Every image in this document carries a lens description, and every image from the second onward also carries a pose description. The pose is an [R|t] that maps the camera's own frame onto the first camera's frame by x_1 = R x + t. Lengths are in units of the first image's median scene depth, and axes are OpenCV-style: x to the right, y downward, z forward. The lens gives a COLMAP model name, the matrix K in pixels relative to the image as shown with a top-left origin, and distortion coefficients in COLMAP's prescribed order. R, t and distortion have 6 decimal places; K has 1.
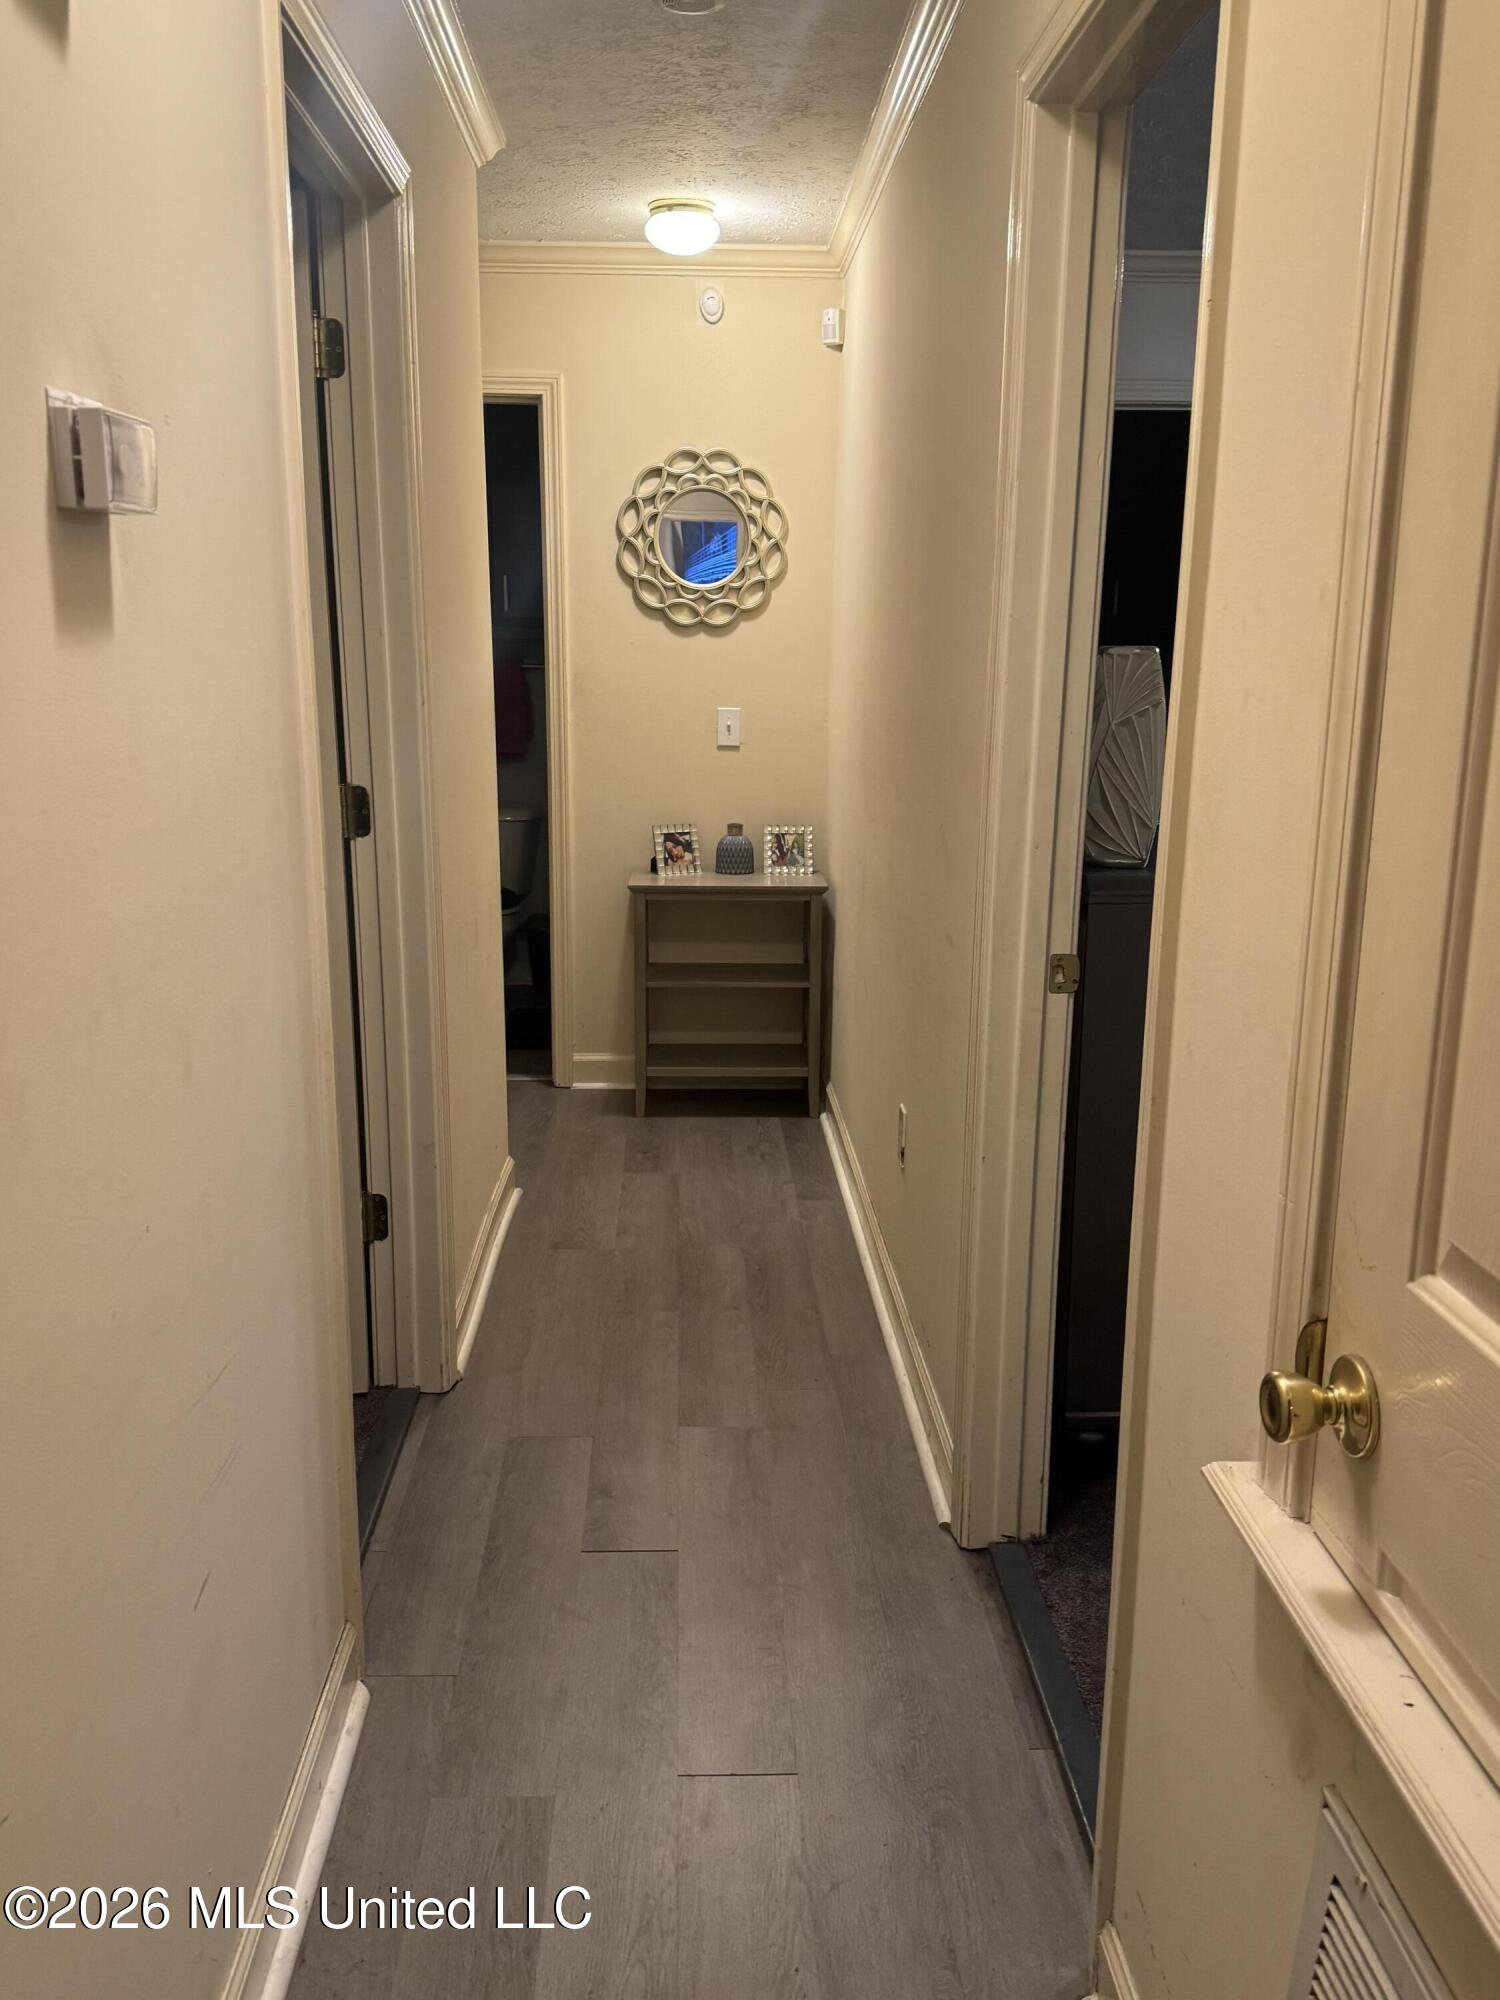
lens RADIAL K [[1638.5, 0, 747.0], [0, 1638.5, 1014.4], [0, 0, 1]] dist [0.090859, -0.002951]
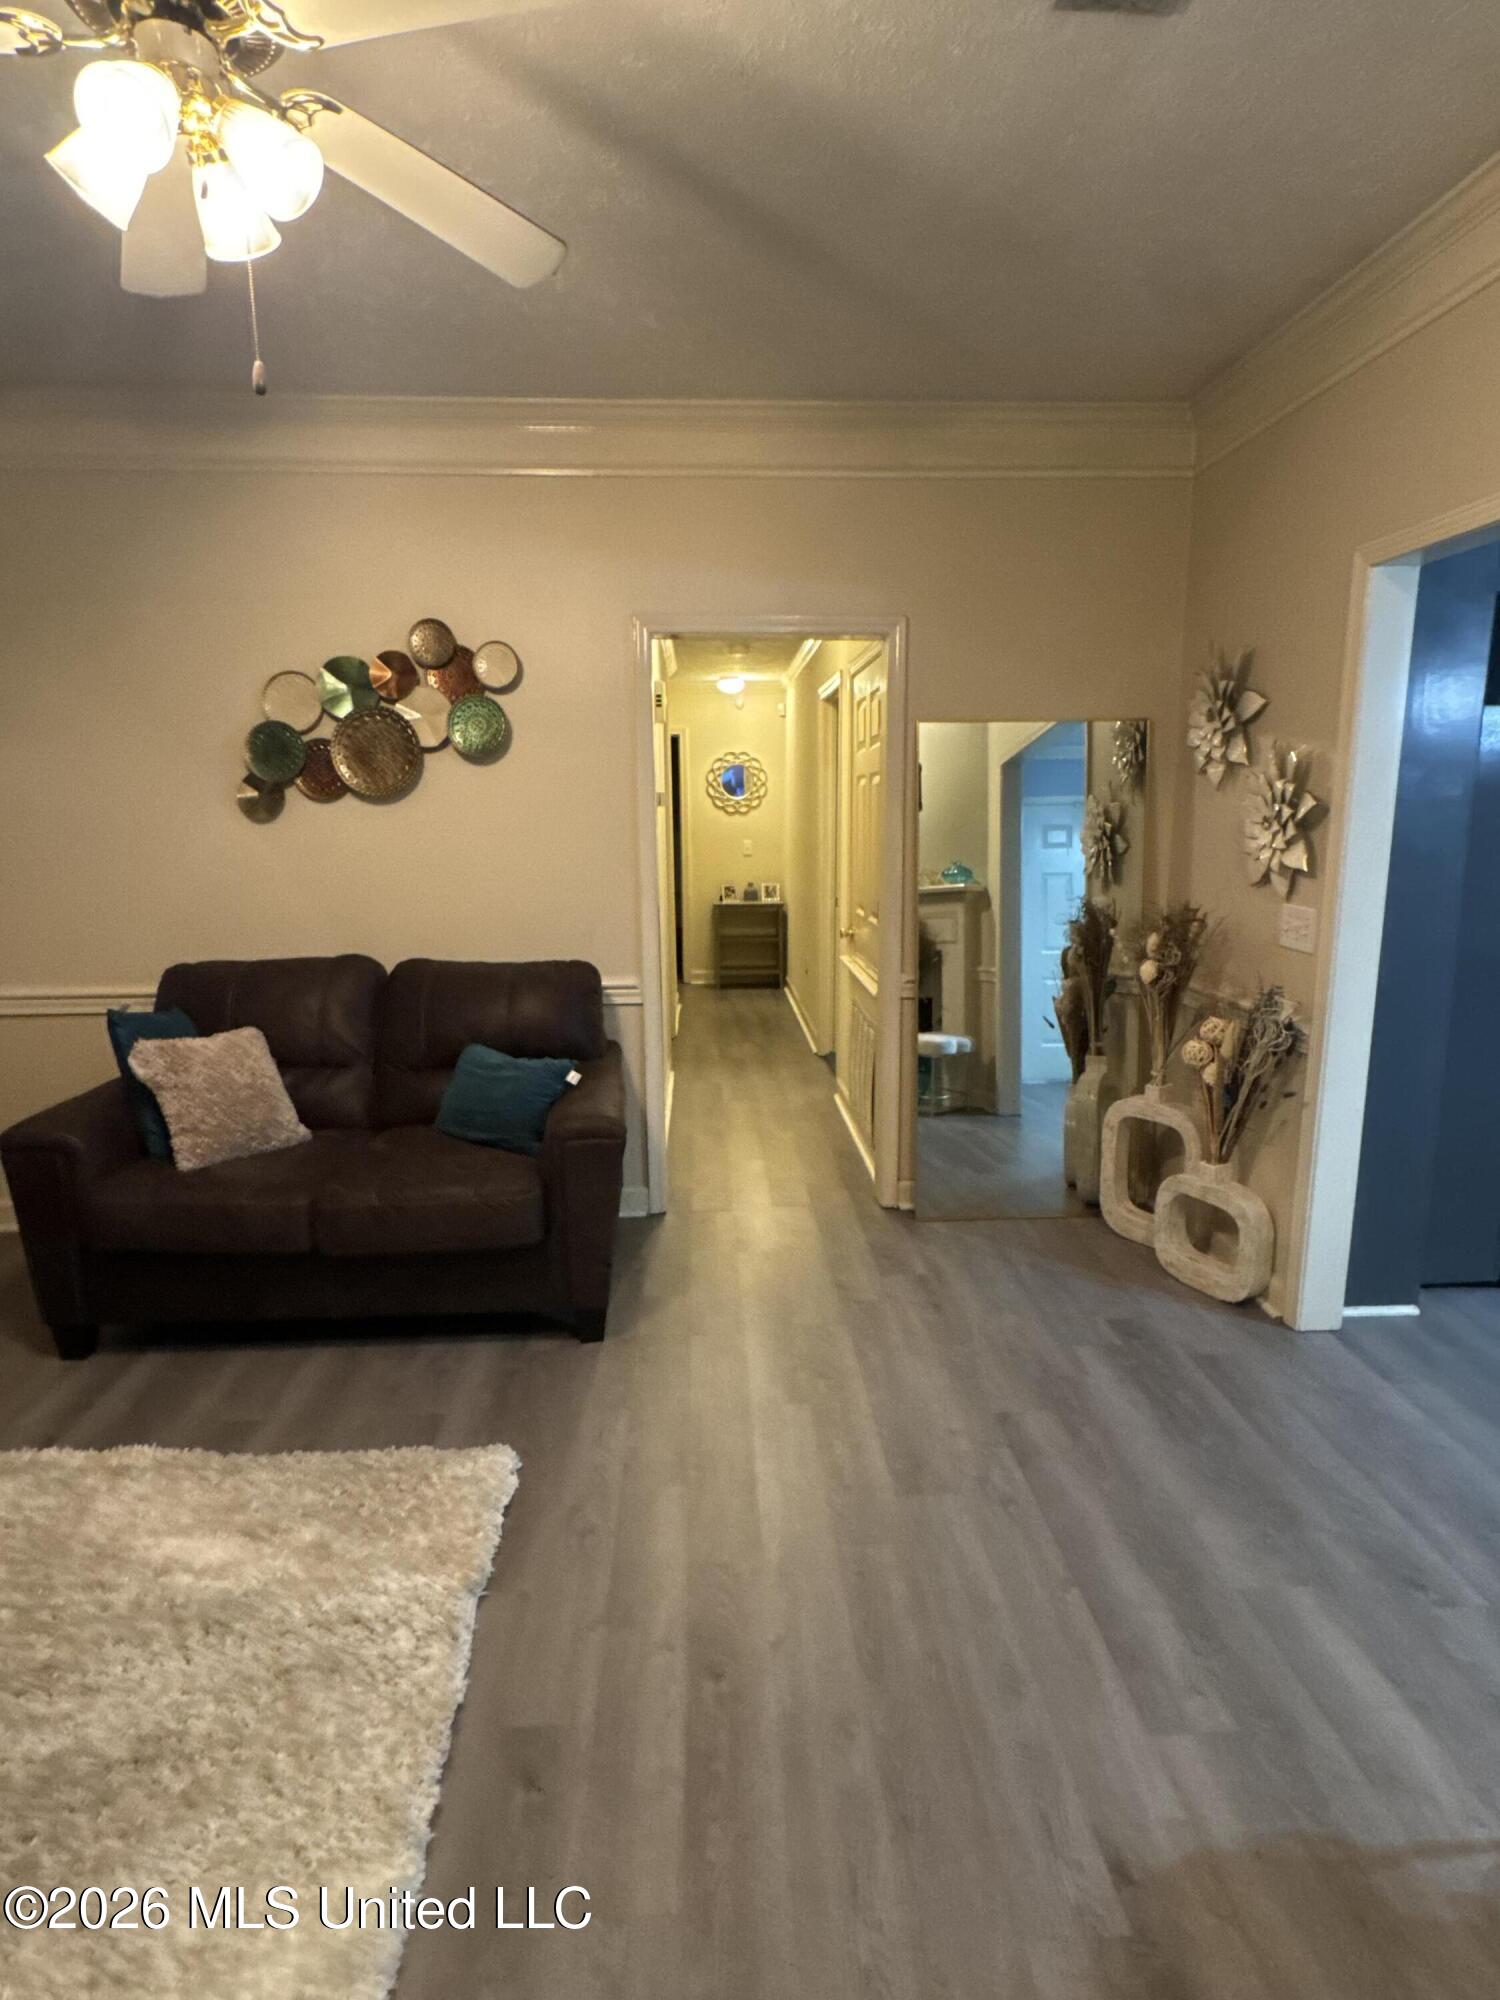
lens RADIAL K [[1058.7, 0, 751.8], [0, 1058.7, 985.9], [0, 0, 1]] dist [-0.000912, 0.001319]
pose [[0.999780, -0.020285, 0.005254, -0.018110], [0.020546, 0.998243, -0.055575, 0.157419], [-0.004118, 0.055670, 0.998441, -0.771087]]
